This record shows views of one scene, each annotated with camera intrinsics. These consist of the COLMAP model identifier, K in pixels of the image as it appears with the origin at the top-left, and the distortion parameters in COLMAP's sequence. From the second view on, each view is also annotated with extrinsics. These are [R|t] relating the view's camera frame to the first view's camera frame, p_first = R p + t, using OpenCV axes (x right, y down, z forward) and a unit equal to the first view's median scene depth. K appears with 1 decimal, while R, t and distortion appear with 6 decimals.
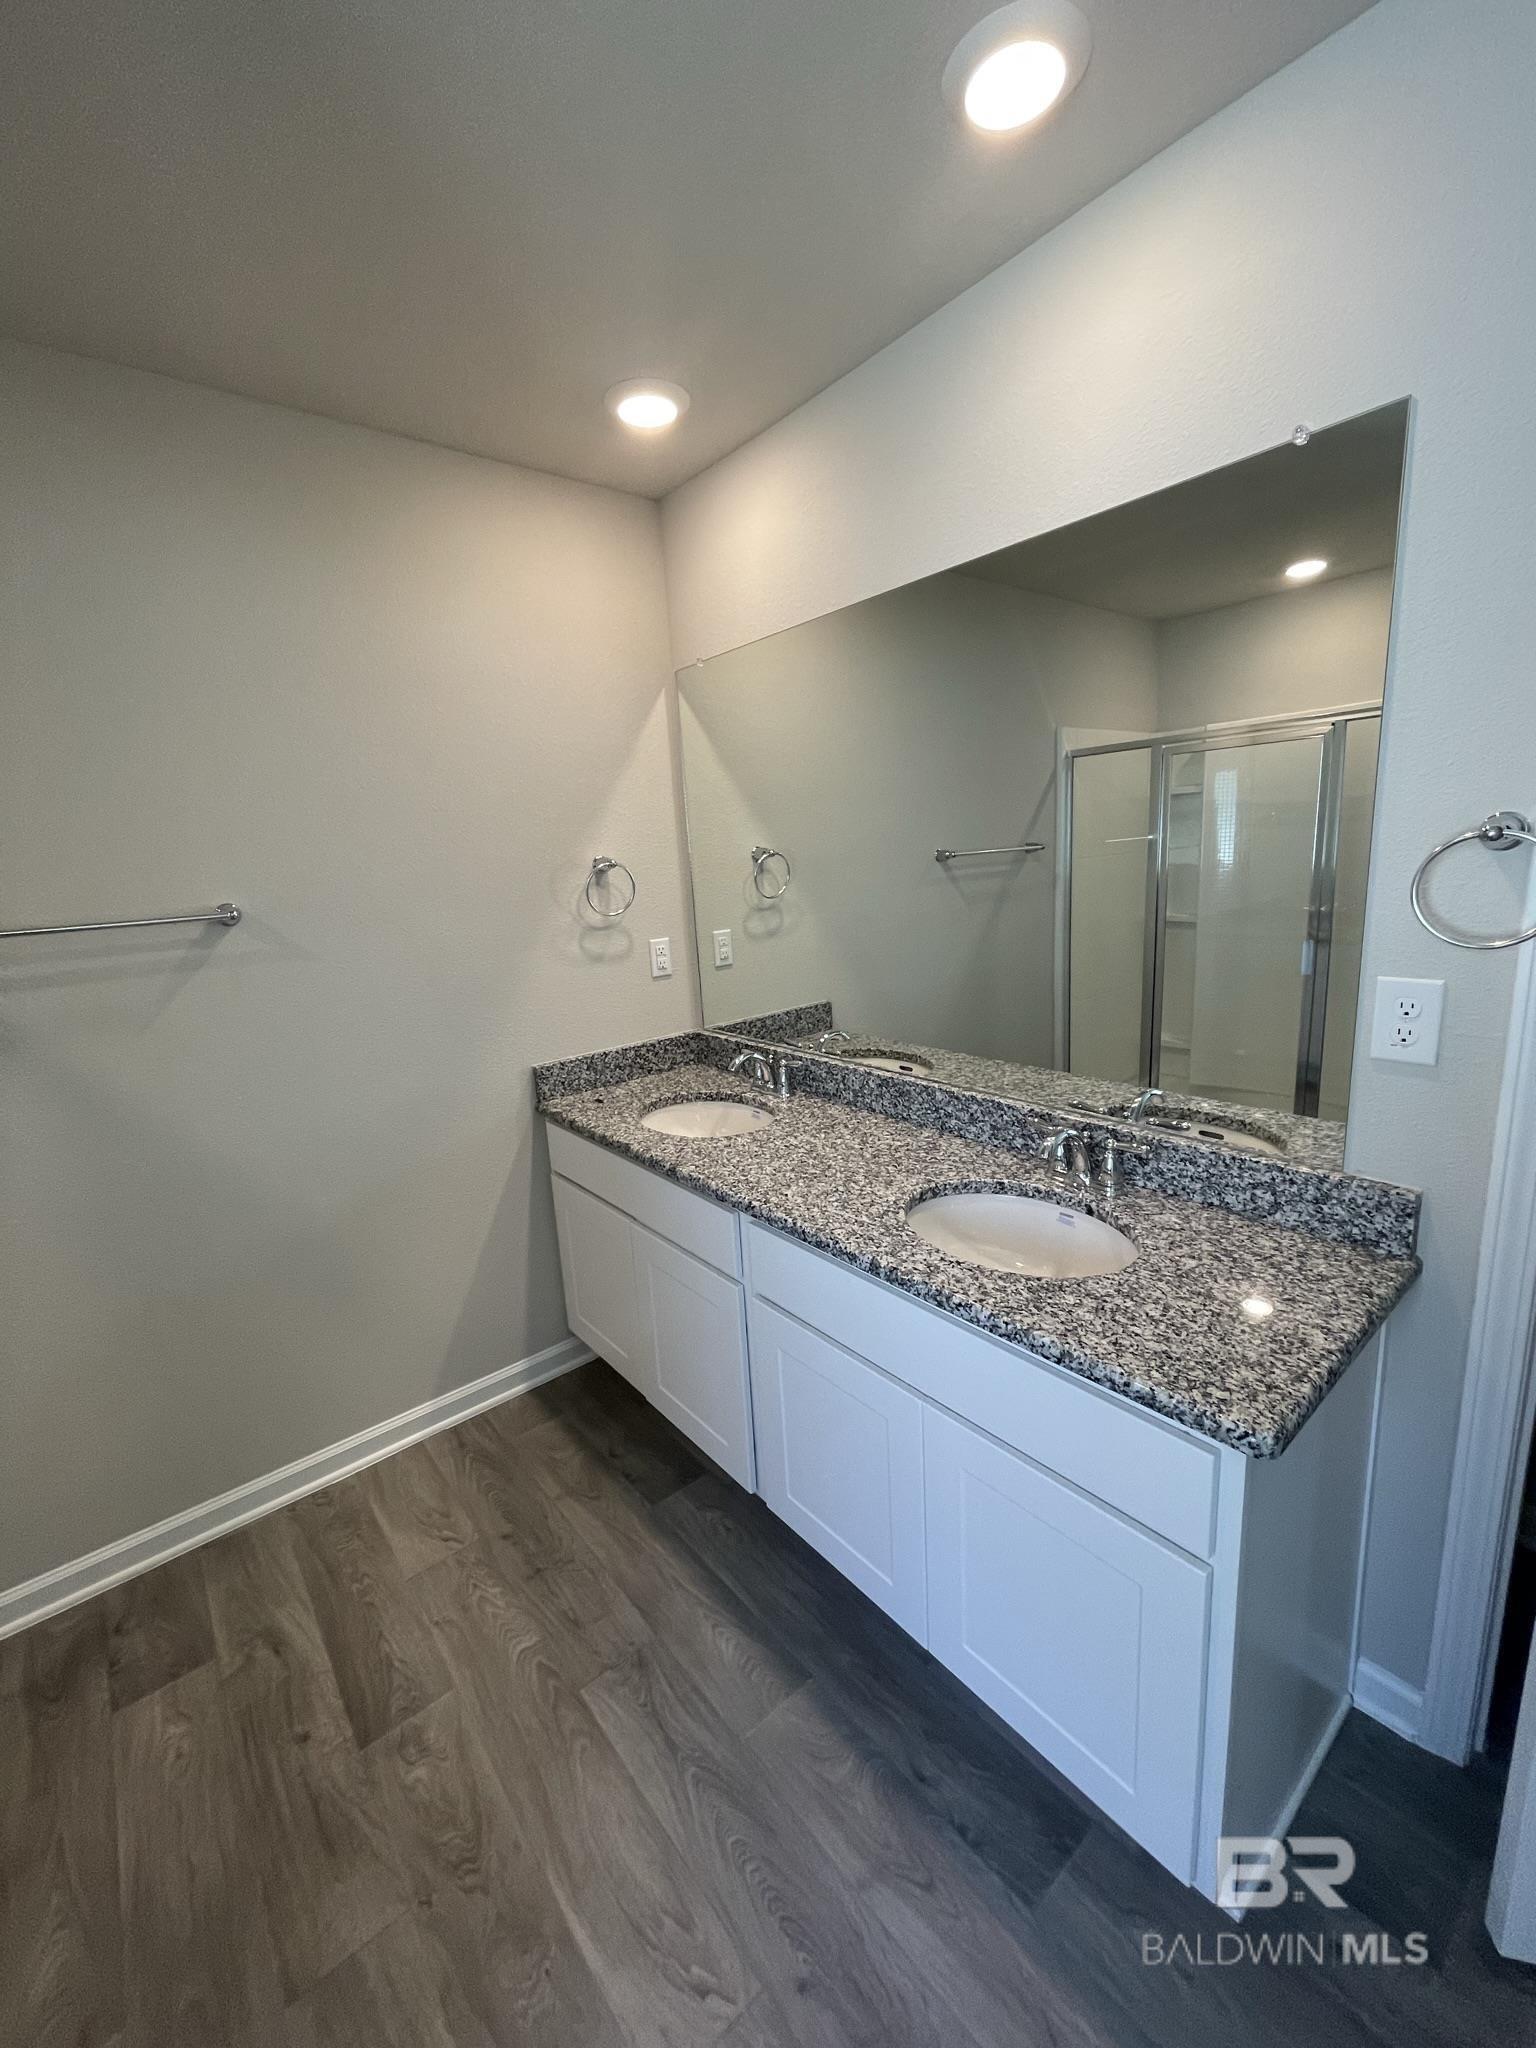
lens RADIAL K [[824.5, 0, 768.0], [0, 824.5, 1024.0], [0, 0, 1]] dist [-0.001605, 0.000353]
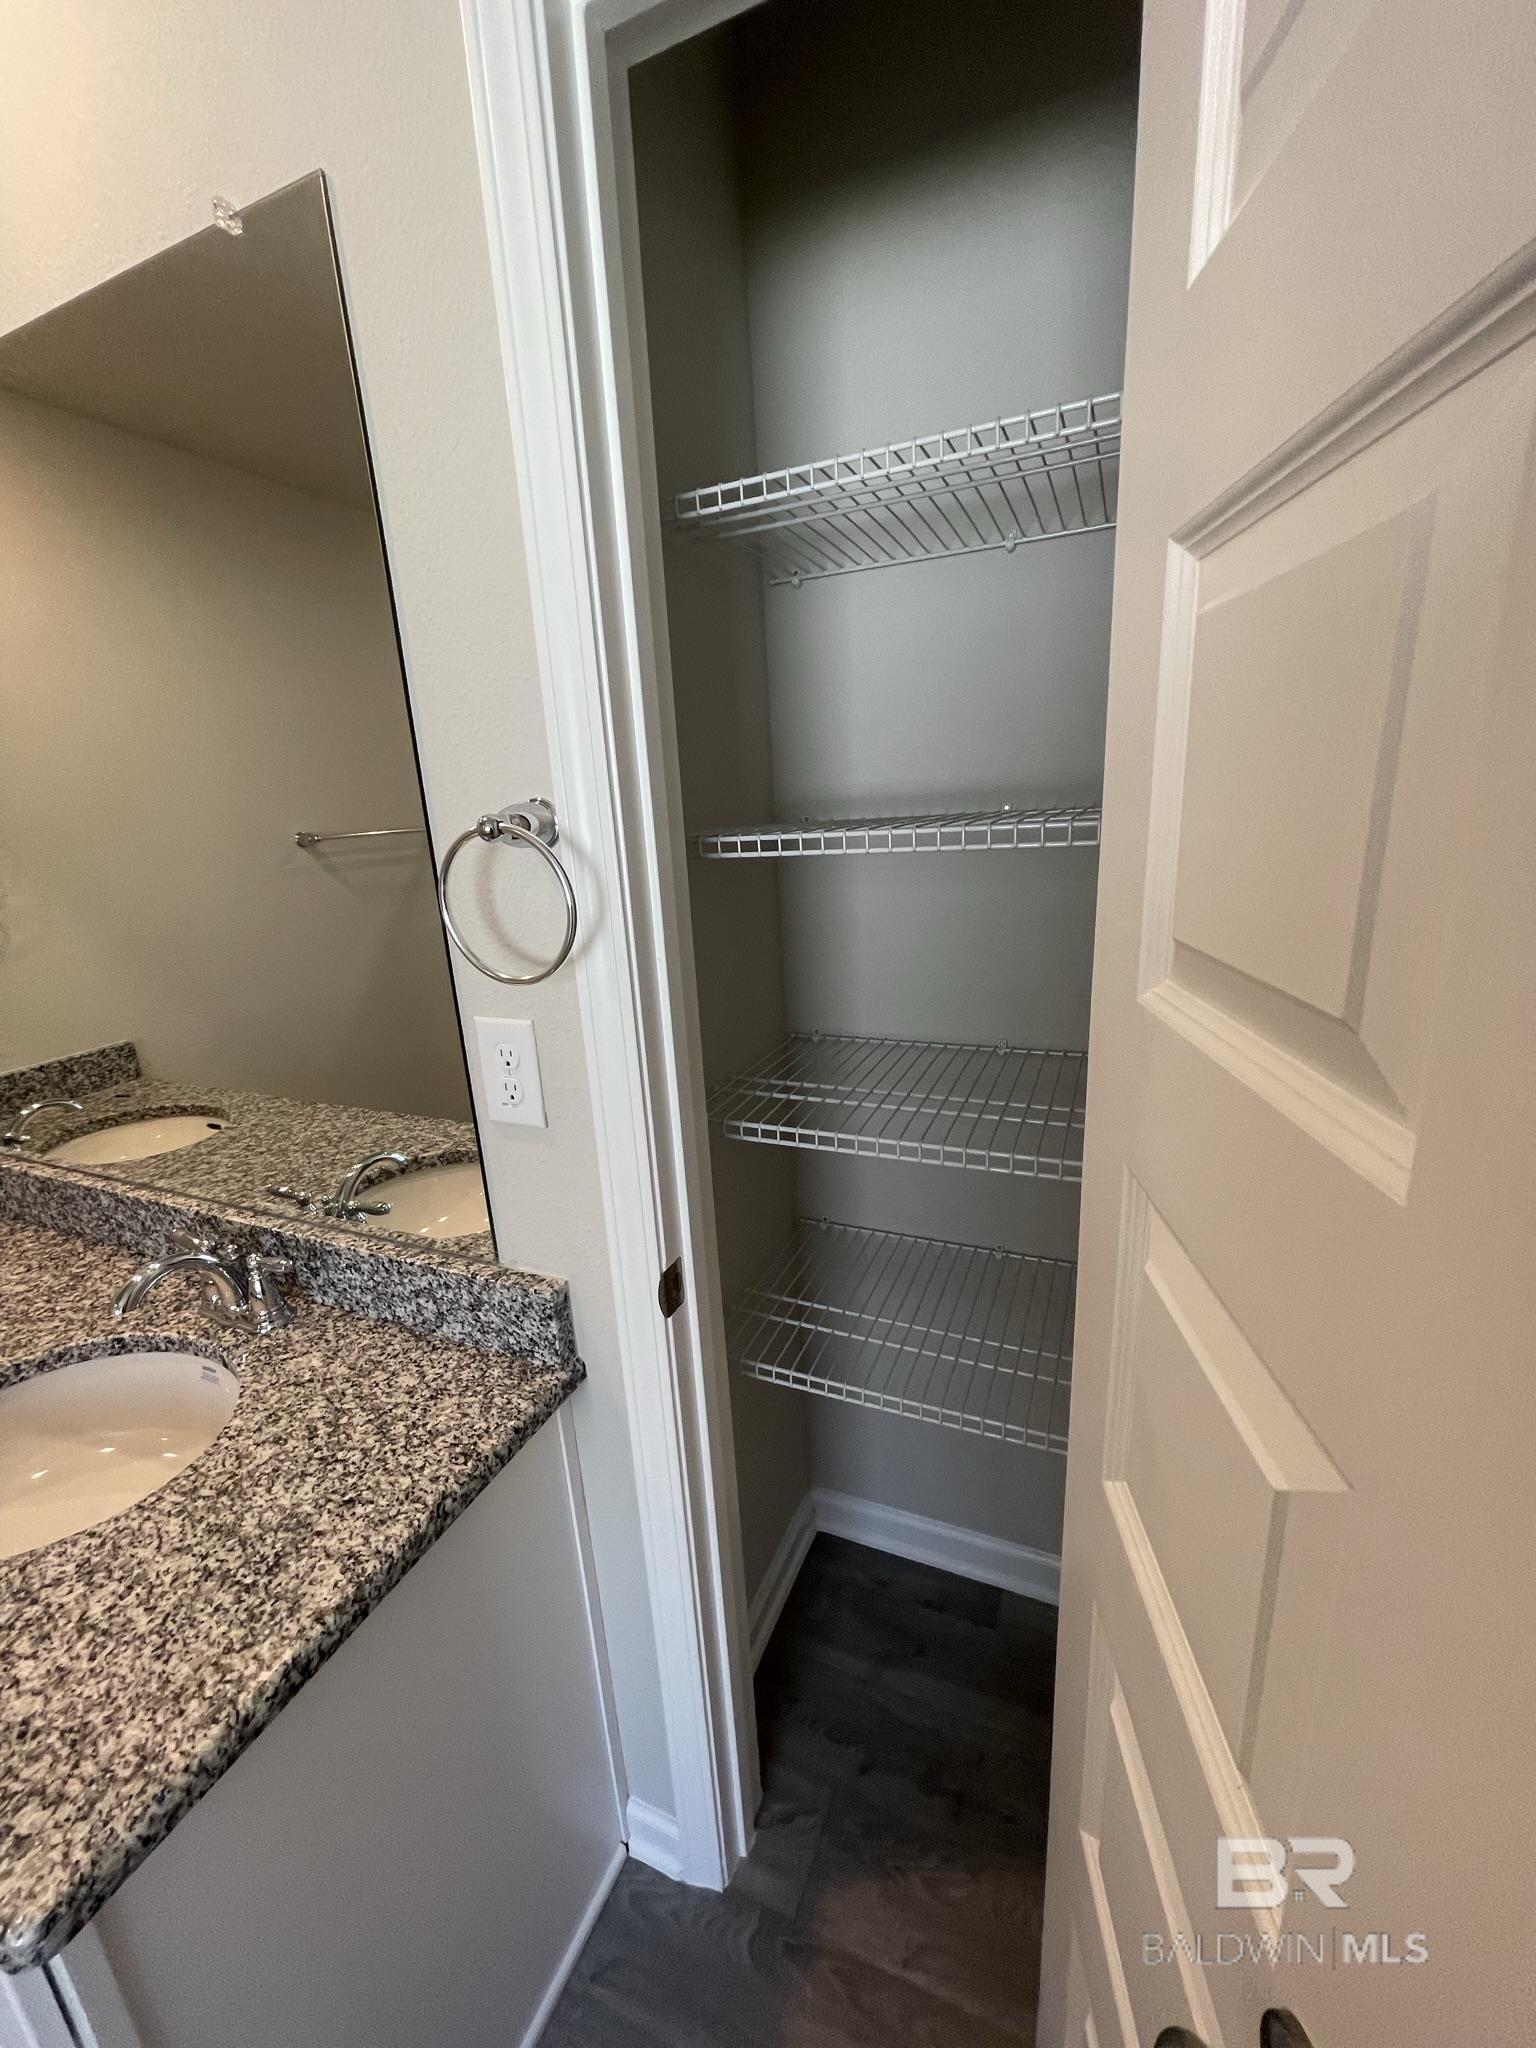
lens RADIAL K [[818.6, 0, 756.9], [0, 818.6, 1023.5], [0, 0, 1]] dist [-0.000399, 0.000453]
pose [[0.901134, -0.116001, 0.417734, 0.543173], [0.101500, 0.993210, 0.056849, -0.055635], [-0.421492, -0.008829, 0.906789, 0.177923]]
